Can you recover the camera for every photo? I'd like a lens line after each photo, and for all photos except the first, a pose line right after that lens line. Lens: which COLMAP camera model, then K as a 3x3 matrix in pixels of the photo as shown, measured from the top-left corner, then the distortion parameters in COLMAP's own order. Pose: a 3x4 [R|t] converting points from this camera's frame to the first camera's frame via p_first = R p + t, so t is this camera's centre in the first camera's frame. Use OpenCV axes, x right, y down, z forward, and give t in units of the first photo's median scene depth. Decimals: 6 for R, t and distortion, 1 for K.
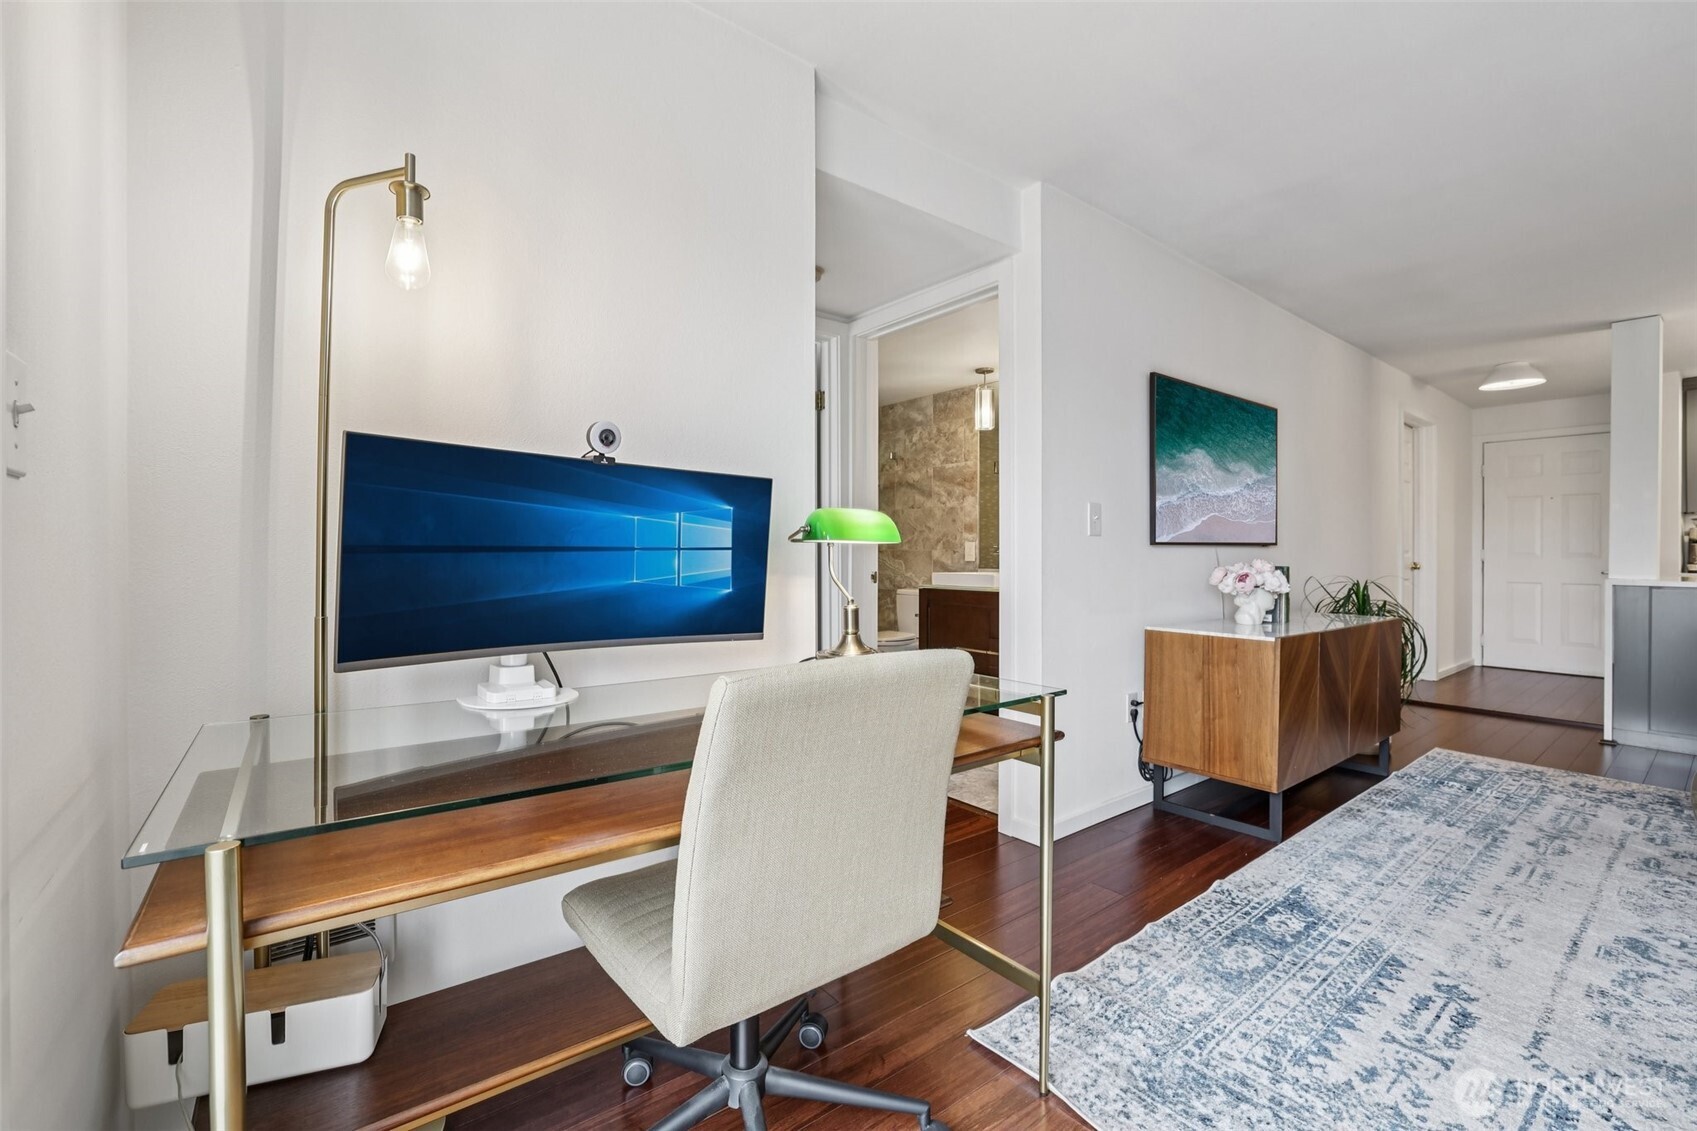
lens RADIAL K [[731.8, 0, 854.2], [0, 731.8, 548.6], [0, 0, 1]] dist [-0.040868, 0.014292]
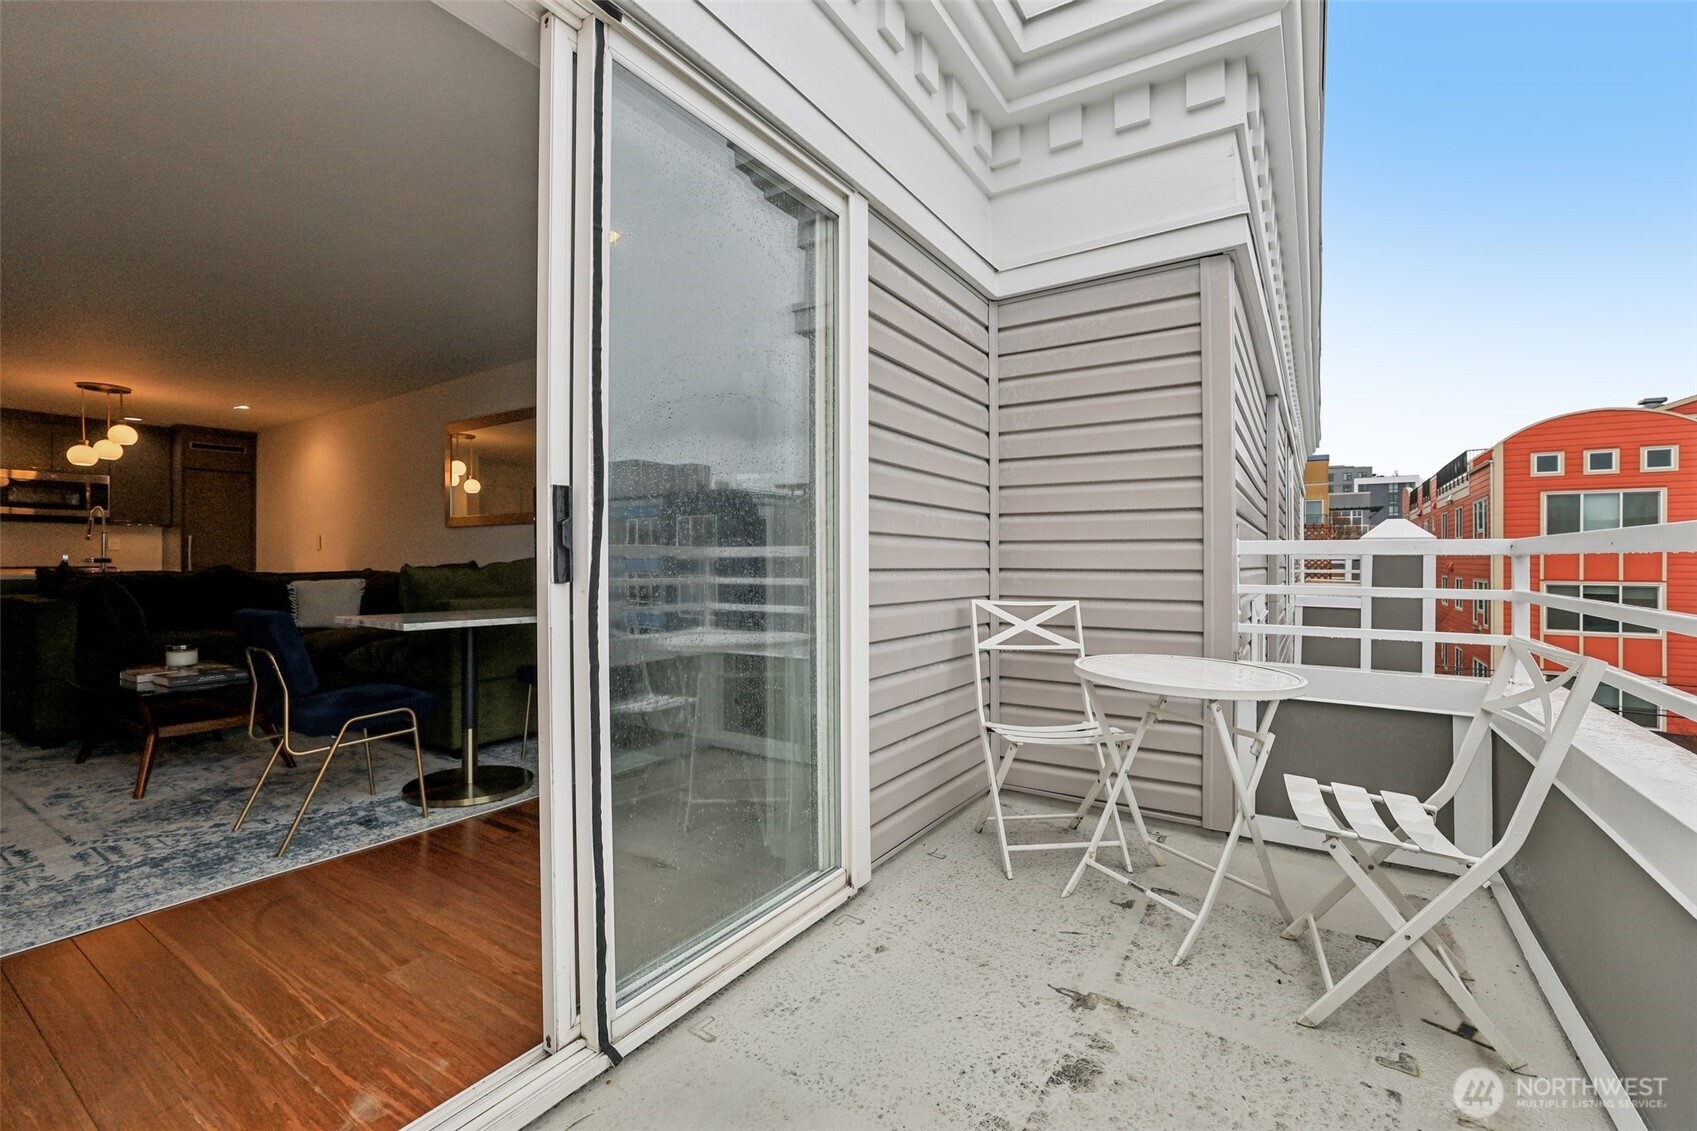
lens RADIAL K [[731.8, 0, 844.7], [0, 731.8, 563.6], [0, 0, 1]] dist [-0.040868, 0.014292]
pose [[-0.316489, -0.006262, 0.948576, -0.651221], [-0.004493, 0.999977, 0.005103, 0.016843], [-0.948586, -0.002647, -0.316509, -0.106454]]
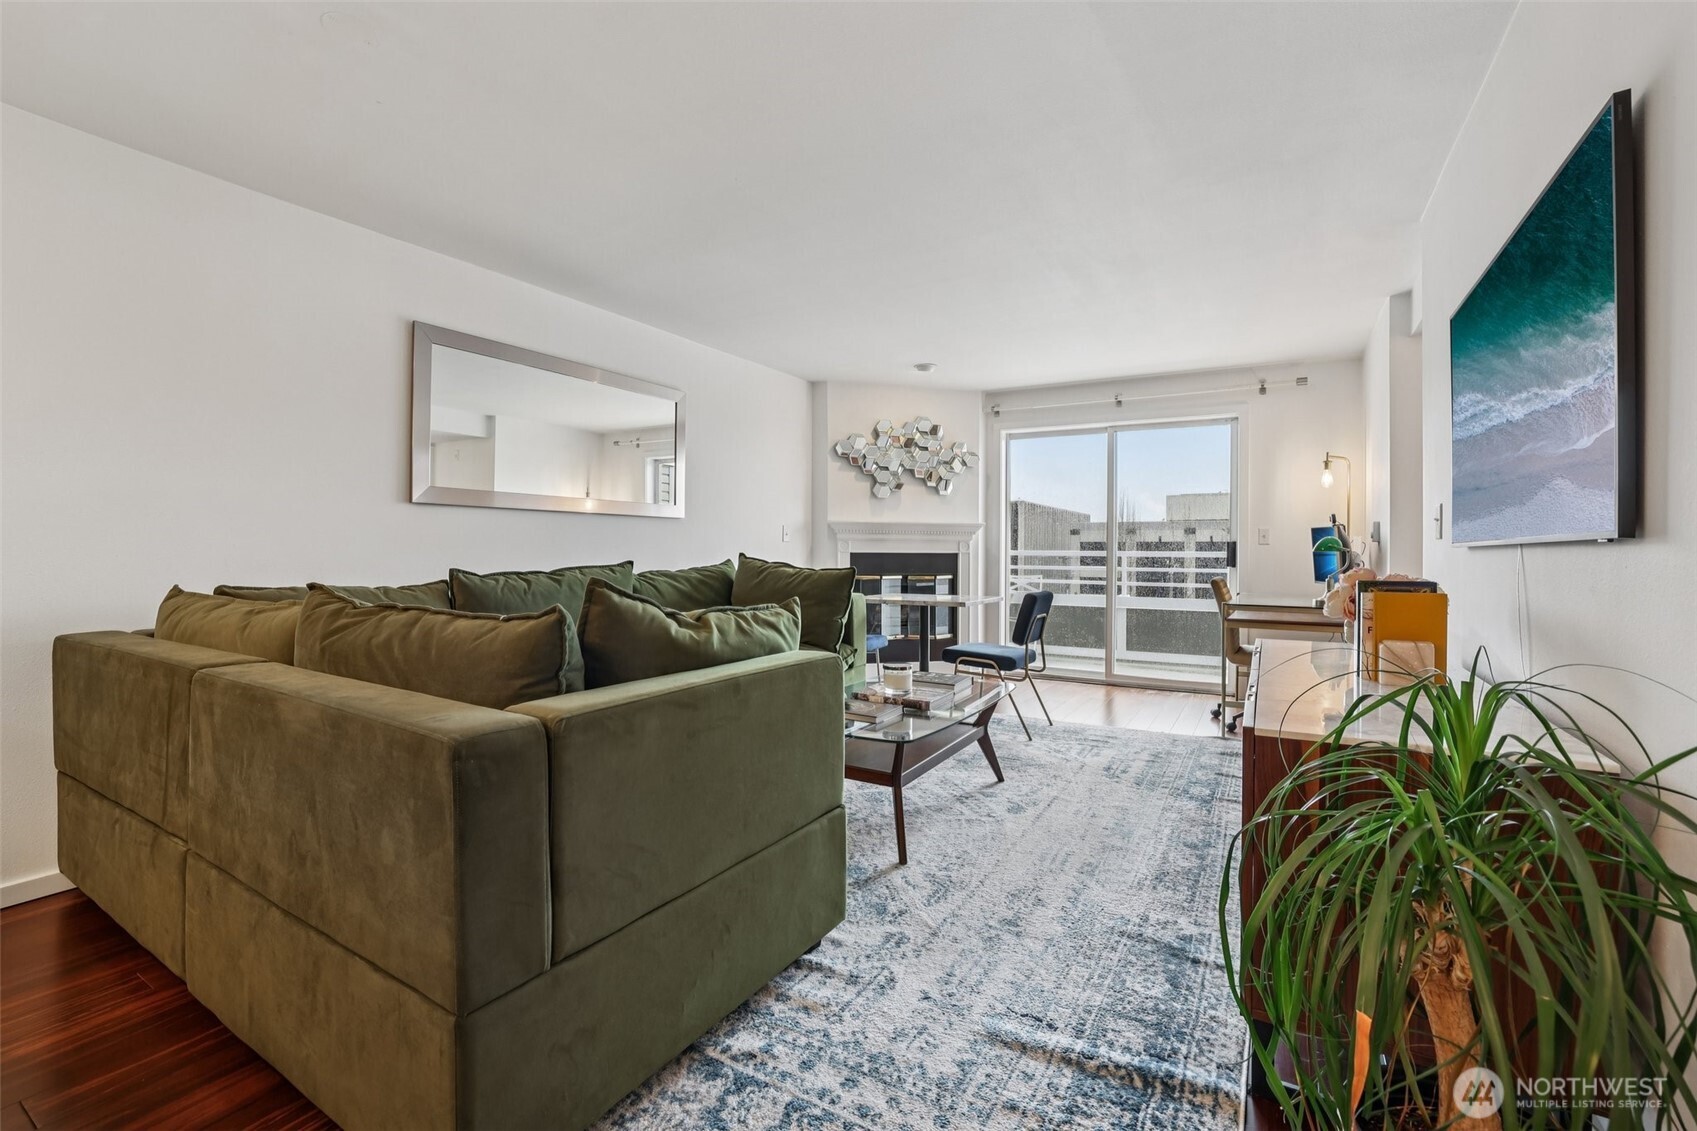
lens RADIAL K [[731.8, 0, 853.3], [0, 731.8, 558.2], [0, 0, 1]] dist [-0.040868, 0.014292]
pose [[-0.932881, -0.003932, -0.360165, 1.368536], [-0.006111, 0.999969, 0.004913, 0.007500], [0.360134, 0.006784, -0.932876, 1.599924]]
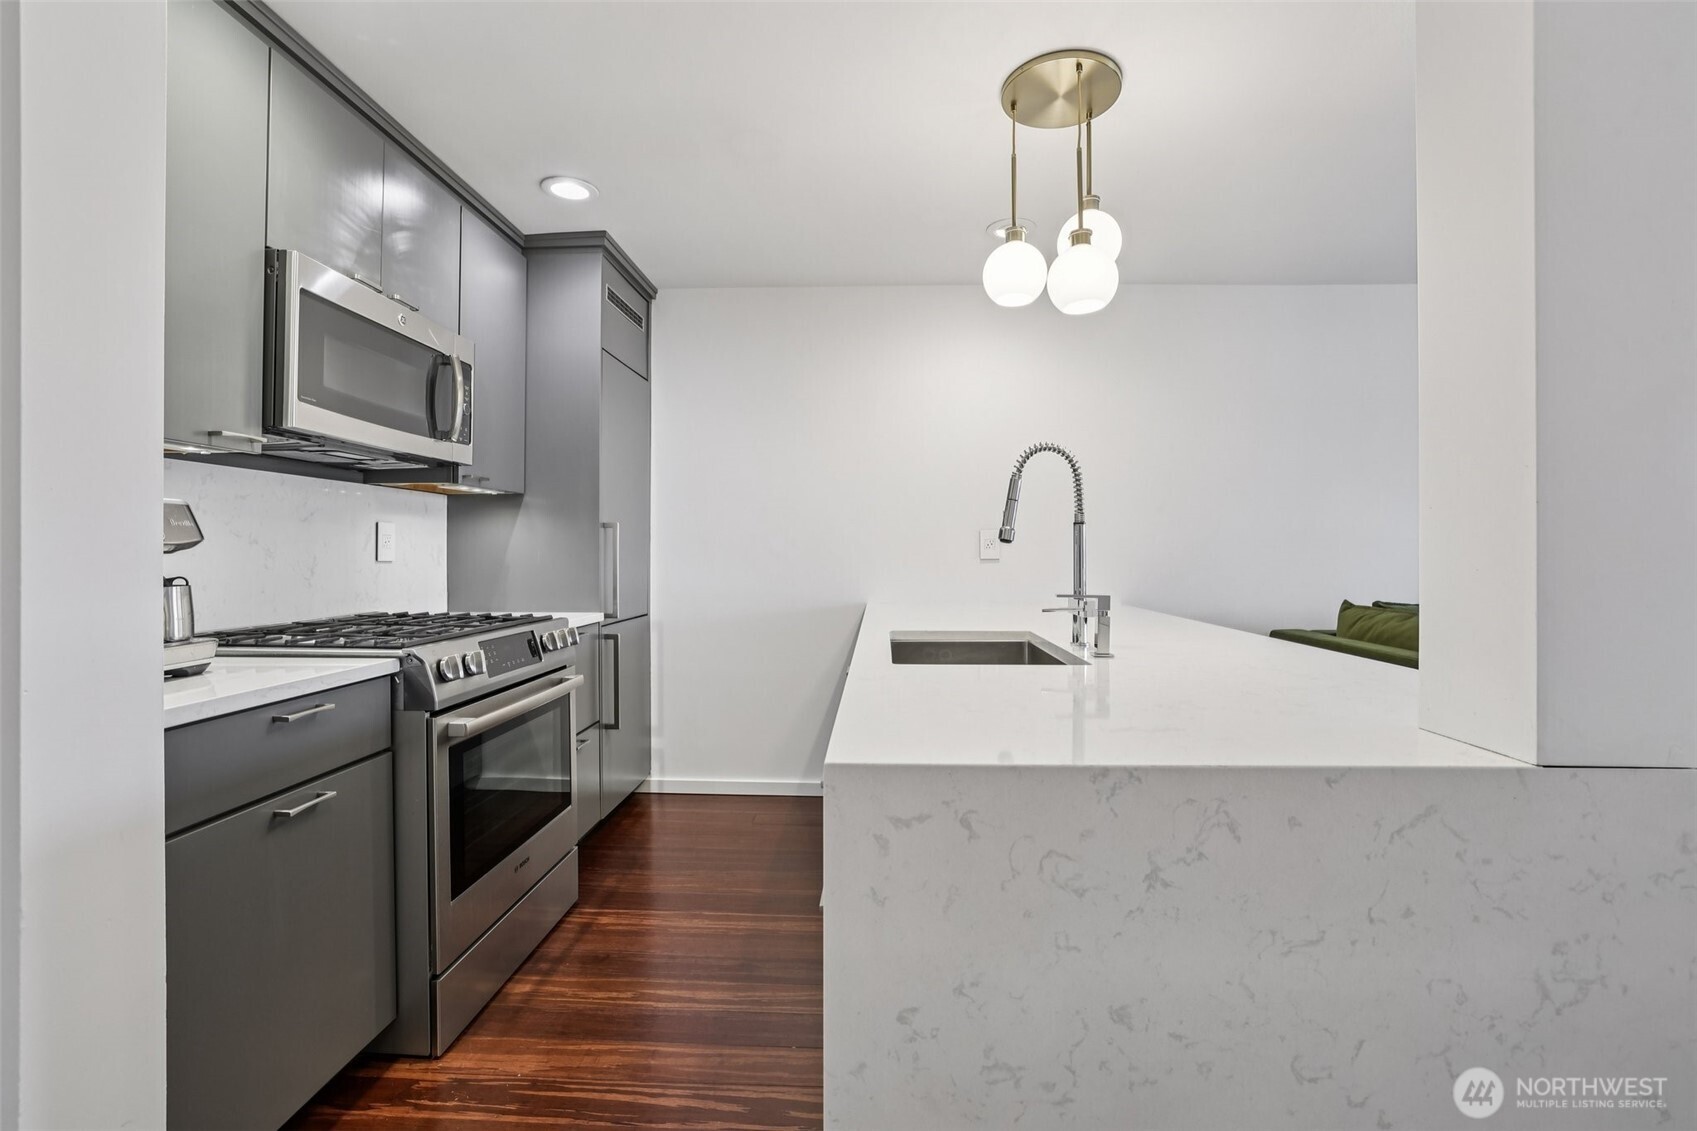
lens RADIAL K [[731.8, 0, 844.2], [0, 731.8, 549.1], [0, 0, 1]] dist [-0.040868, 0.014292]
pose [[-0.758917, -0.003678, 0.651177, 1.644709], [-0.006242, 0.999979, -0.001626, -0.024230], [-0.651157, -0.005298, -0.758924, 1.919801]]
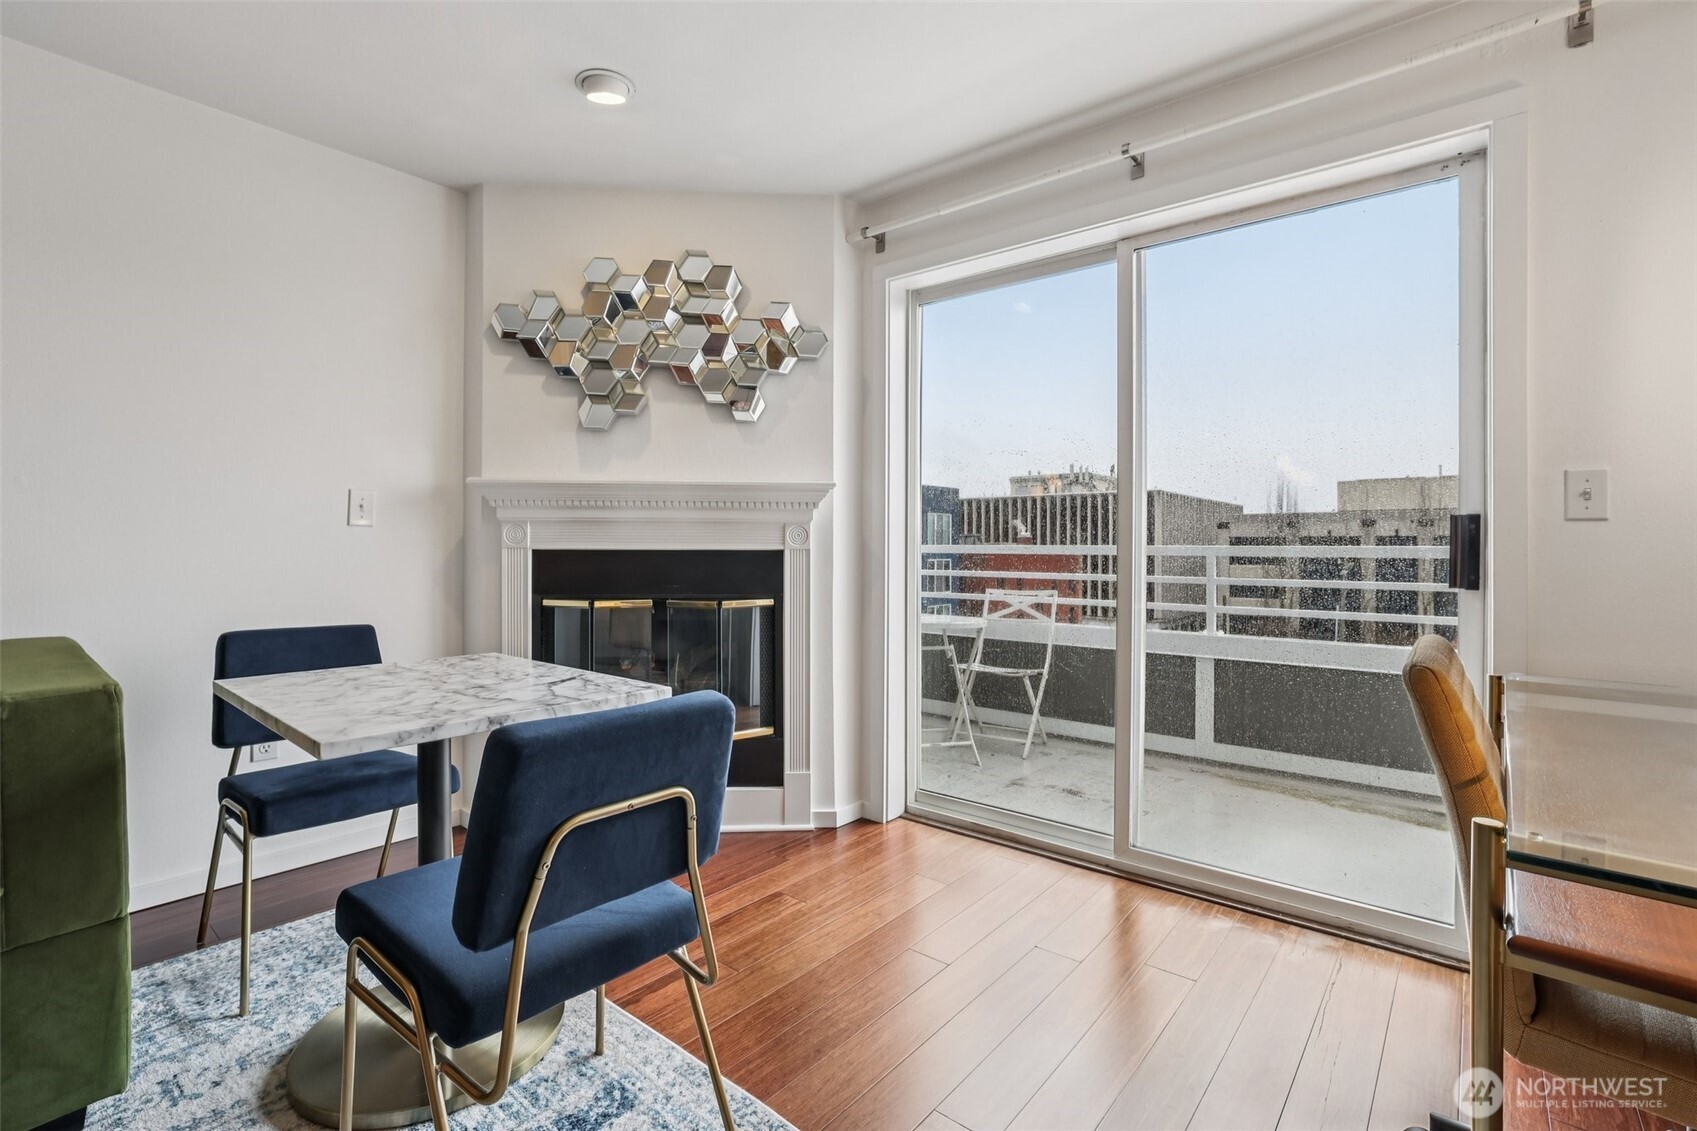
lens RADIAL K [[768.1, 0, 861.5], [0, 768.1, 550.3], [0, 0, 1]] dist [-0.027332, 0.006287]
pose [[-0.977363, -0.005936, -0.211487, 0.415190], [-0.005903, 0.999982, -0.000785, 0.001551], [0.211488, 0.000481, -0.977381, 0.722089]]
